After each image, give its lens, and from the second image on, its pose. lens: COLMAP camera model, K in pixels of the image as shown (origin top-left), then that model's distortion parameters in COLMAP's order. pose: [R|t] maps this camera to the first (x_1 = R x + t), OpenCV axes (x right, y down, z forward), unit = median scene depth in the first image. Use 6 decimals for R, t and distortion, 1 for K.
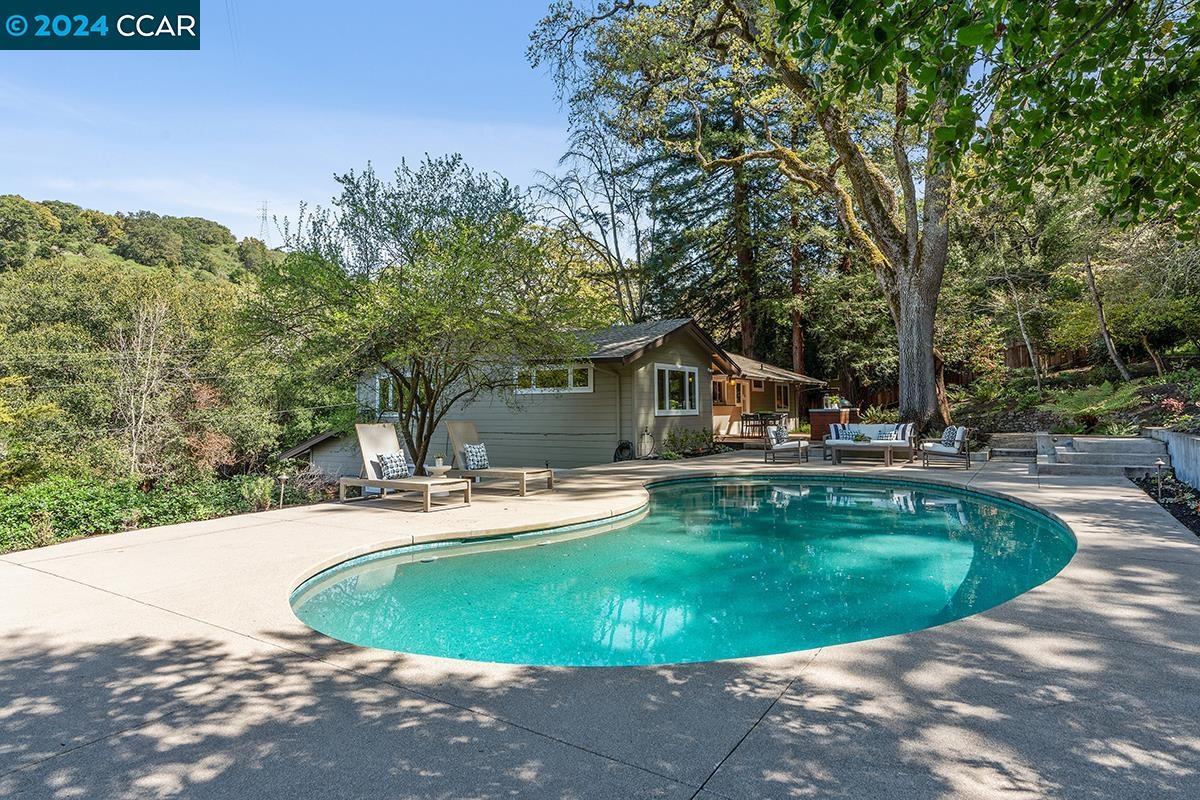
lens RADIAL K [[567.8, 0, 606.0], [0, 567.8, 379.1], [0, 0, 1]] dist [-0.002444, -0.000105]
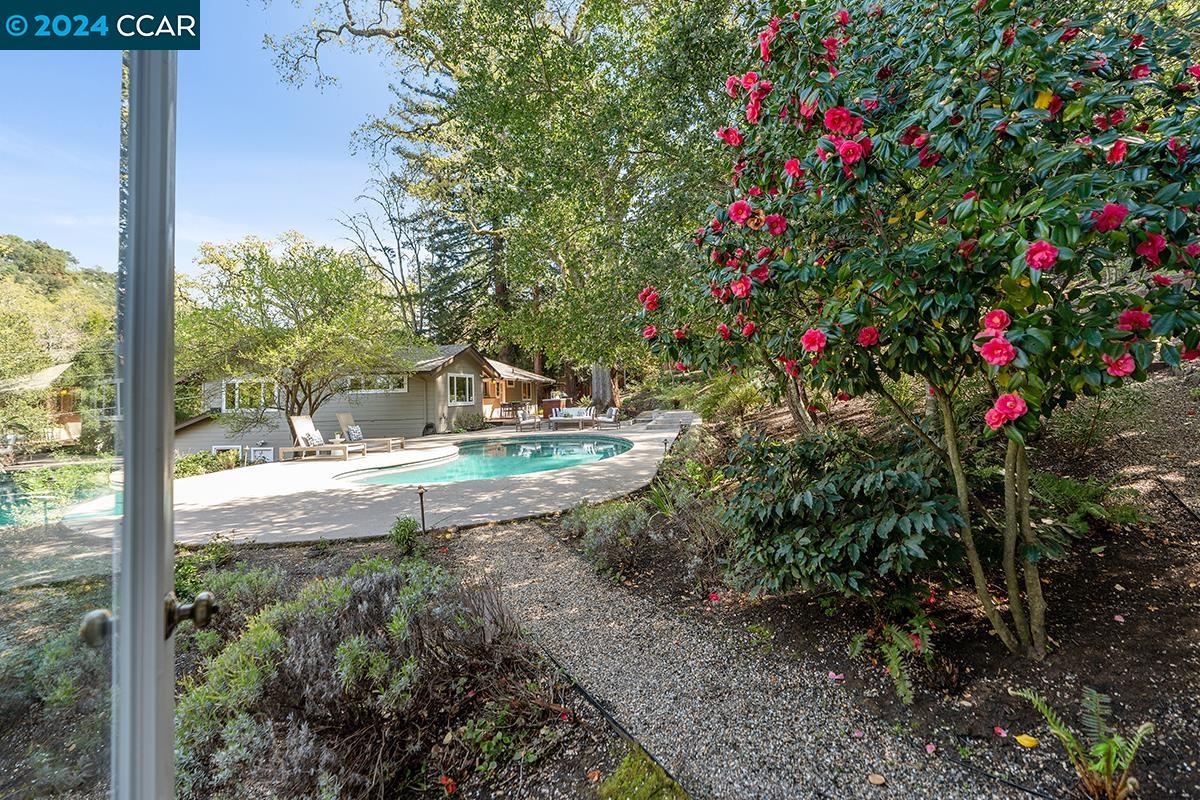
lens RADIAL K [[567.8, 0, 606.0], [0, 567.8, 379.1], [0, 0, 1]] dist [-0.002444, -0.000105]
pose [[0.906489, -0.007191, 0.422167, -0.168947], [-0.002998, 0.999720, 0.023467, -0.046059], [-0.422218, -0.022538, 0.906214, -0.571191]]
